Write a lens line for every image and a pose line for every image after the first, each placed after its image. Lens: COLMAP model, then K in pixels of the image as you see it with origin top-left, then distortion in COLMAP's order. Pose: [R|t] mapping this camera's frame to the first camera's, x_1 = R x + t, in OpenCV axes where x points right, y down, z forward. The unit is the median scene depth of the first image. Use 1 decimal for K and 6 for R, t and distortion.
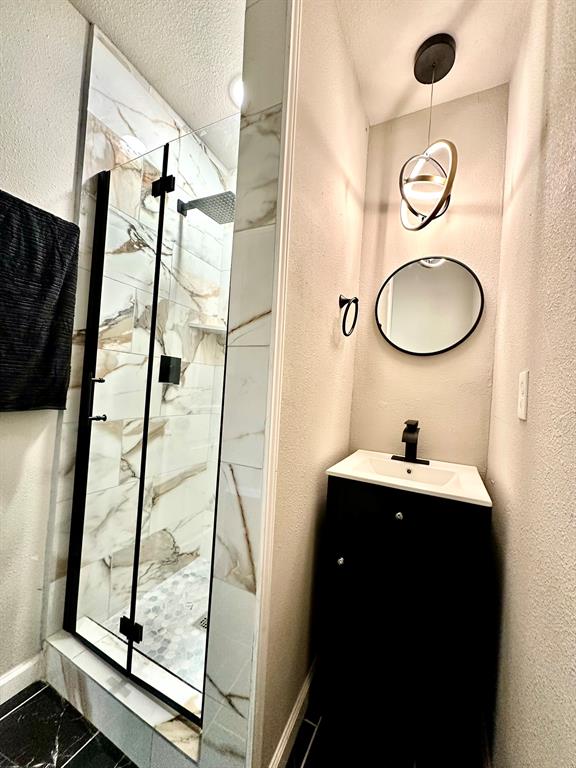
lens RADIAL K [[304.8, 0, 287.0], [0, 304.8, 382.0], [0, 0, 1]] dist [0.000075, 0.000472]
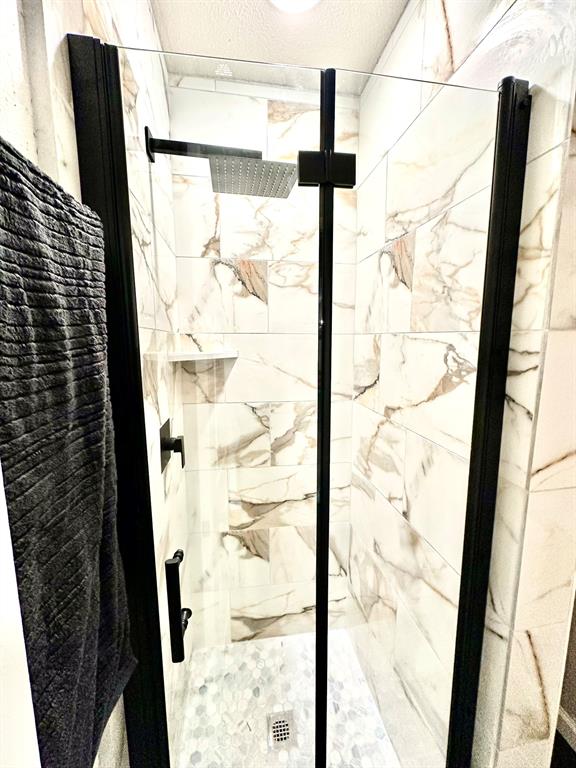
lens RADIAL K [[304.8, 0, 285.6], [0, 304.8, 383.1], [0, 0, 1]] dist [0.000075, 0.000472]
pose [[0.809362, -0.151339, 0.567477, -1.030655], [0.046071, 0.979613, 0.195542, -0.538046], [-0.585501, -0.132120, 0.799833, 0.798544]]
